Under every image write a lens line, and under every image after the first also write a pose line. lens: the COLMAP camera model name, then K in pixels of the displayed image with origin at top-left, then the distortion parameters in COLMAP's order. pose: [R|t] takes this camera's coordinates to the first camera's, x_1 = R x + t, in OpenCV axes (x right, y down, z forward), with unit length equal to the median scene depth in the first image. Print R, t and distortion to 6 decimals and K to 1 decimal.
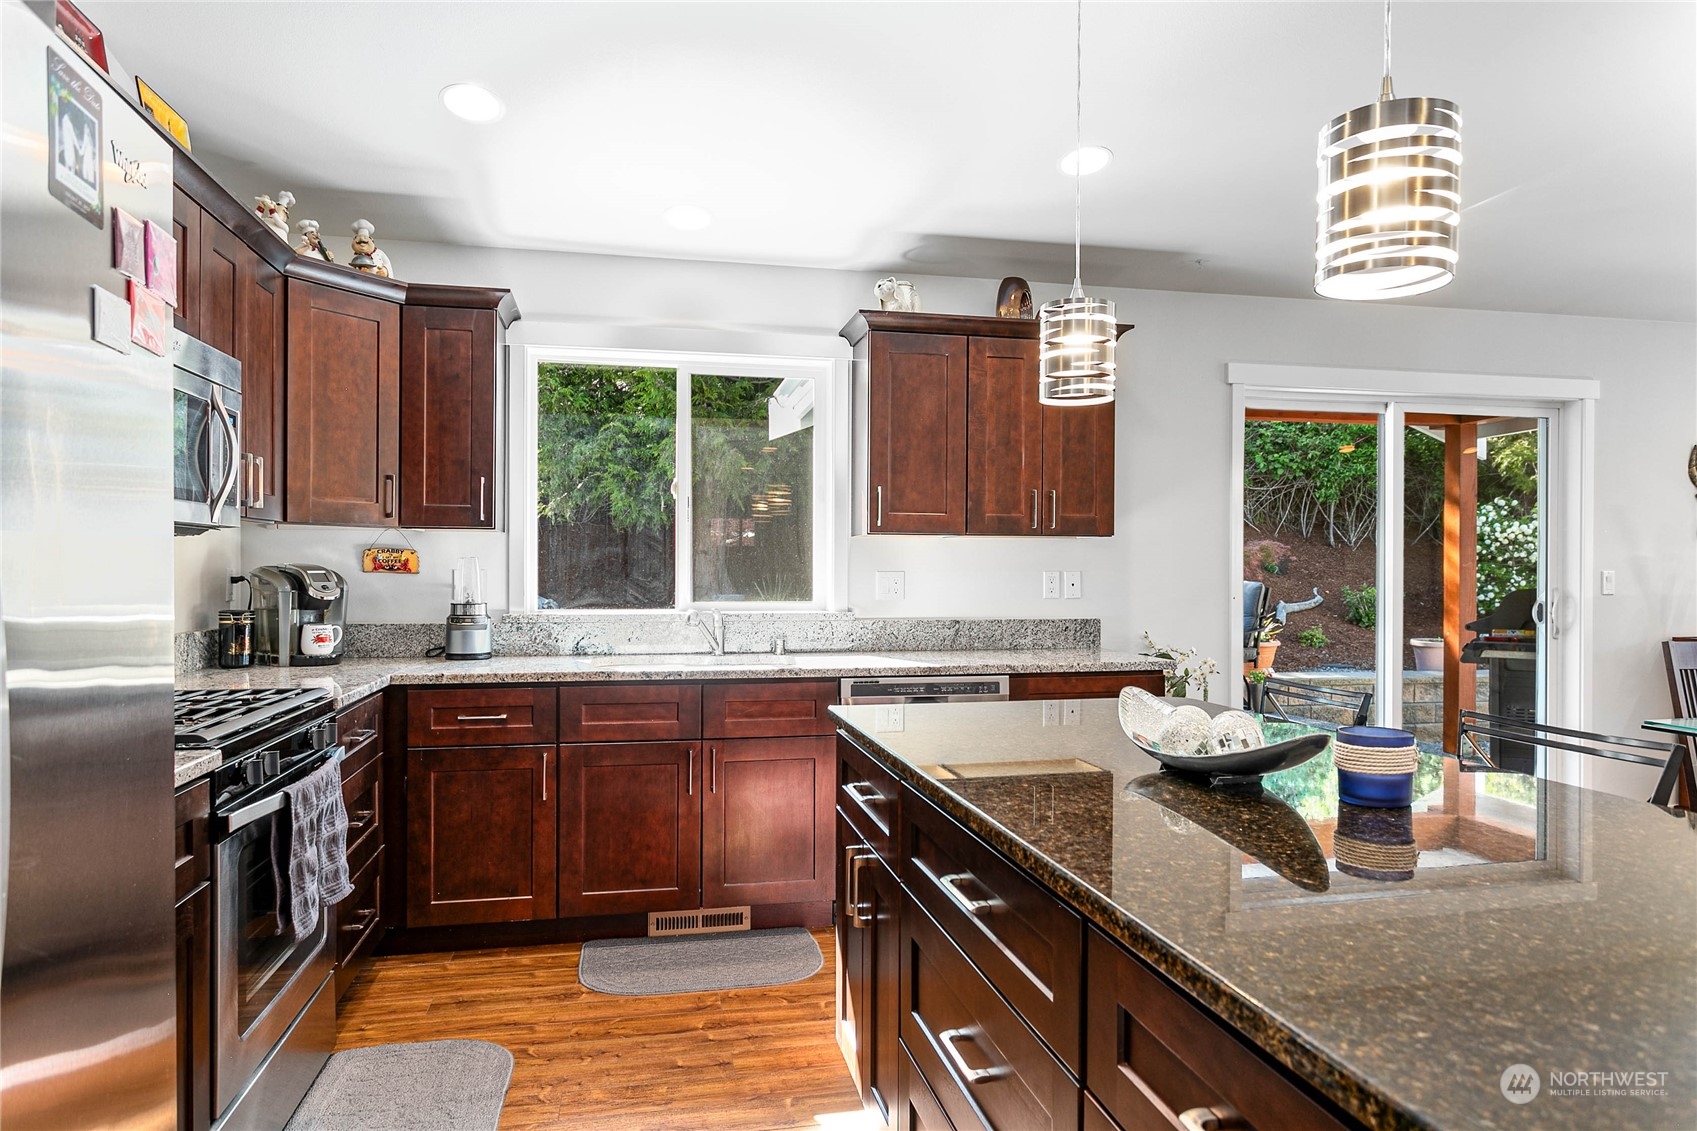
lens RADIAL K [[1020.7, 0, 846.3], [0, 1020.7, 579.3], [0, 0, 1]] dist [-0.003516, 0.001268]
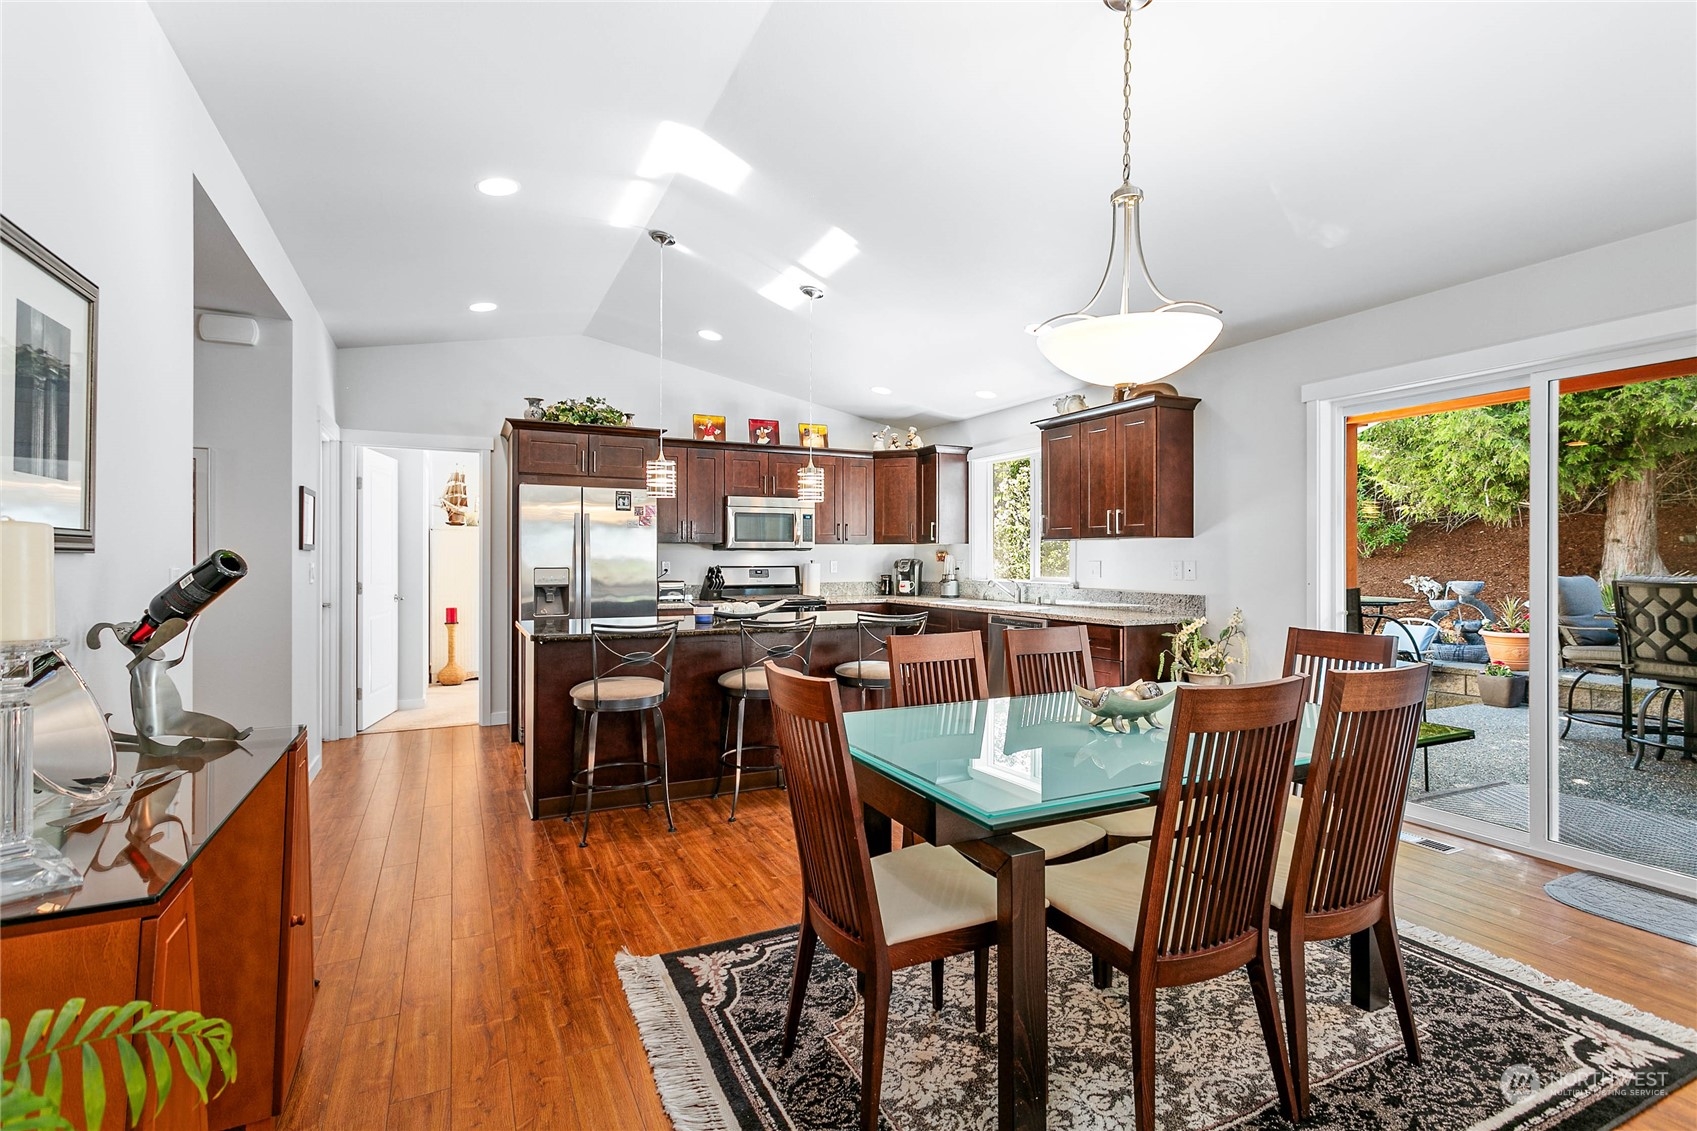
lens RADIAL K [[808.8, 0, 855.2], [0, 808.8, 560.1], [0, 0, 1]] dist [0.002512, 0.000533]
pose [[0.249610, -0.000313, -0.968347, 1.522735], [-0.005249, 0.999985, -0.001677, -0.005690], [0.968332, 0.005501, 0.249604, 0.341282]]
